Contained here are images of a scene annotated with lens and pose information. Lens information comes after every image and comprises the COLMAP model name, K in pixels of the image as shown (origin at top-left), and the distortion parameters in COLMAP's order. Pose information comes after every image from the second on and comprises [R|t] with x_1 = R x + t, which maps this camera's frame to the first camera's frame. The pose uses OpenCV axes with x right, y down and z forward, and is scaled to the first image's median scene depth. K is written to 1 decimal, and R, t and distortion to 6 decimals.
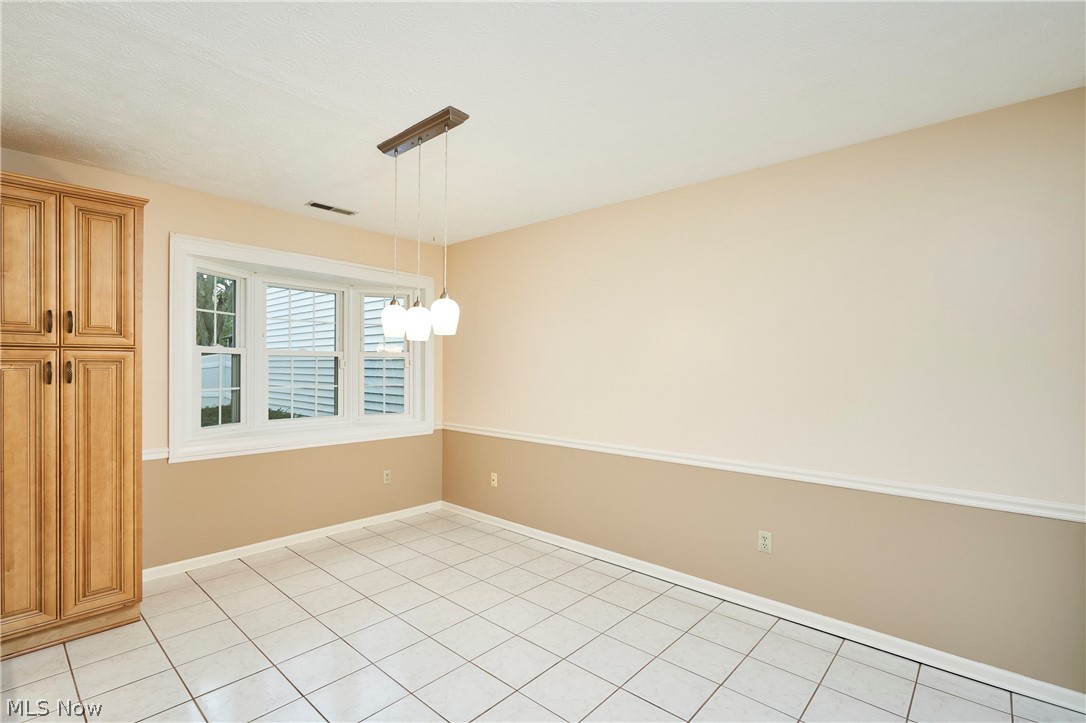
lens RADIAL K [[500.2, 0, 542.7], [0, 500.2, 363.3], [0, 0, 1]] dist [-0.002503, -0.000444]
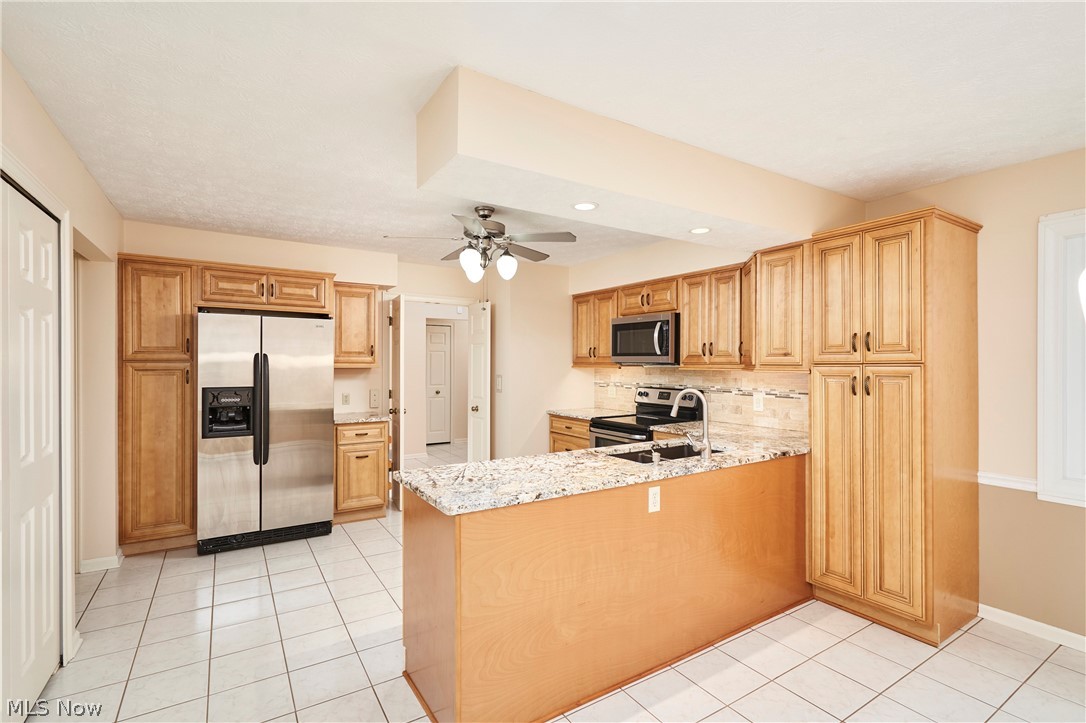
lens RADIAL K [[500.2, 0, 542.7], [0, 500.2, 365.7], [0, 0, 1]] dist [-0.002503, -0.000444]
pose [[-0.268498, -0.000334, -0.963280, 0.343854], [0.004604, 0.999988, -0.001630, -0.028961], [0.963269, -0.004873, -0.268493, 0.578624]]
